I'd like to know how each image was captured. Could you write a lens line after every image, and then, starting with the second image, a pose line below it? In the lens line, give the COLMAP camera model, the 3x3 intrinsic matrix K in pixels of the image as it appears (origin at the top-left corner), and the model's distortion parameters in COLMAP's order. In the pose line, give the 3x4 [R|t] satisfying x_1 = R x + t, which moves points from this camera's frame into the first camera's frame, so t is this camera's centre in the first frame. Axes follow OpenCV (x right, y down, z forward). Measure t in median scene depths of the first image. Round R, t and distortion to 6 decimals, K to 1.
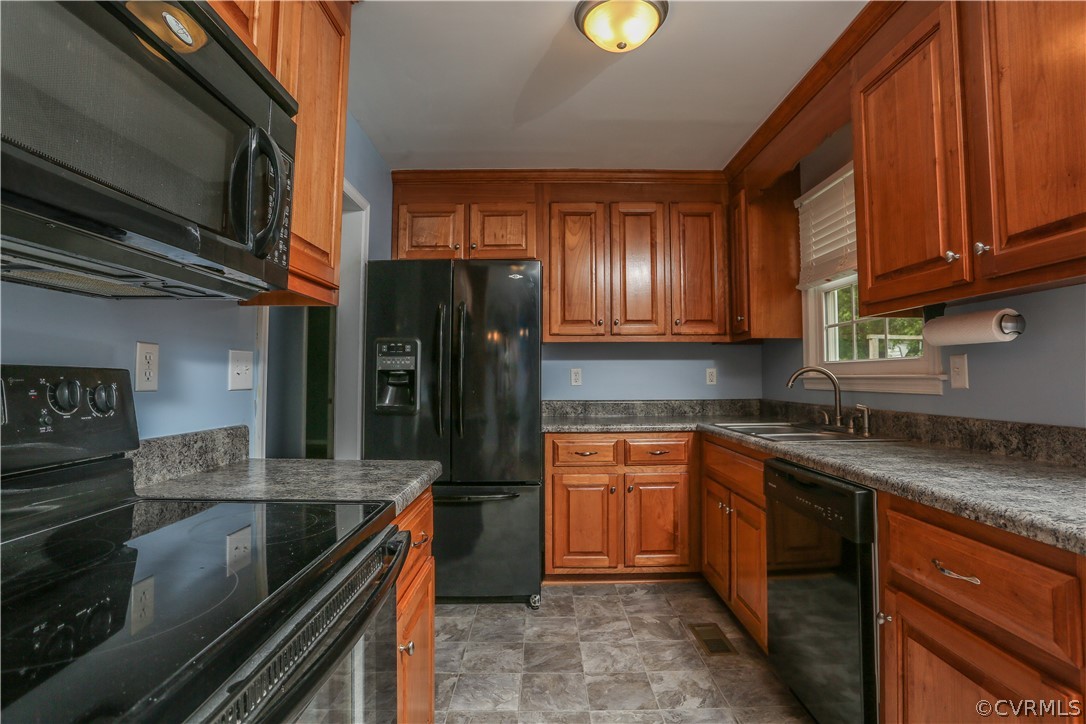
lens RADIAL K [[534.6, 0, 545.7], [0, 534.6, 357.4], [0, 0, 1]] dist [-0.086653, 0.034090]
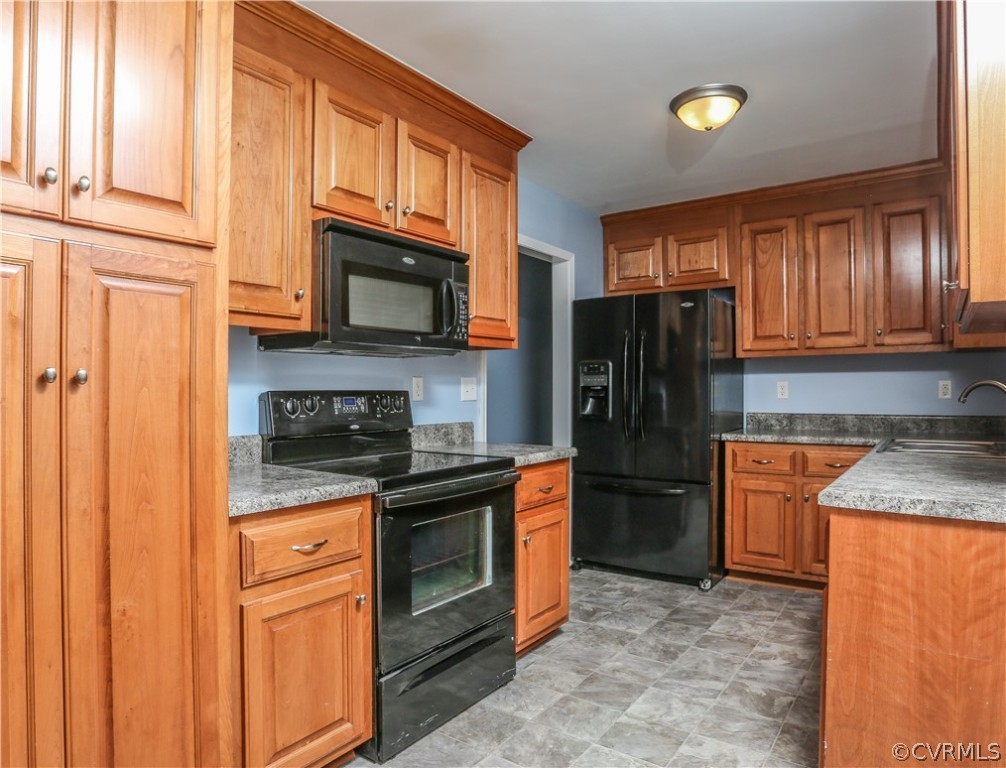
lens RADIAL K [[663.8, 0, 501.4], [0, 663.8, 407.1], [0, 0, 1]] dist [-0.003874, -0.000489]
pose [[0.817389, 0.011156, -0.575978, 0.418063], [0.026808, 0.997993, 0.057373, -0.021384], [0.575462, -0.062337, 0.815449, -0.394319]]
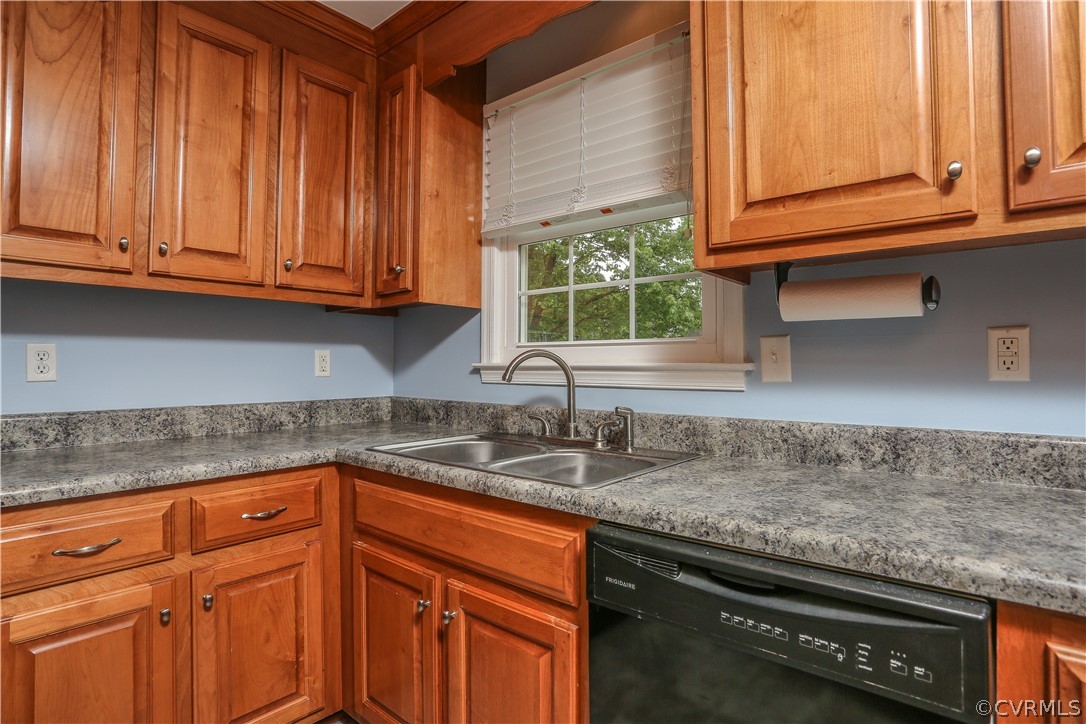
lens RADIAL K [[539.1, 0, 524.1], [0, 539.1, 355.7], [0, 0, 1]] dist [-0.067594, 0.024912]
pose [[0.657608, 0.015495, 0.753201, -0.006411], [-0.030890, 0.999502, 0.006407, 0.018786], [-0.752727, -0.027479, 0.657760, 0.490803]]
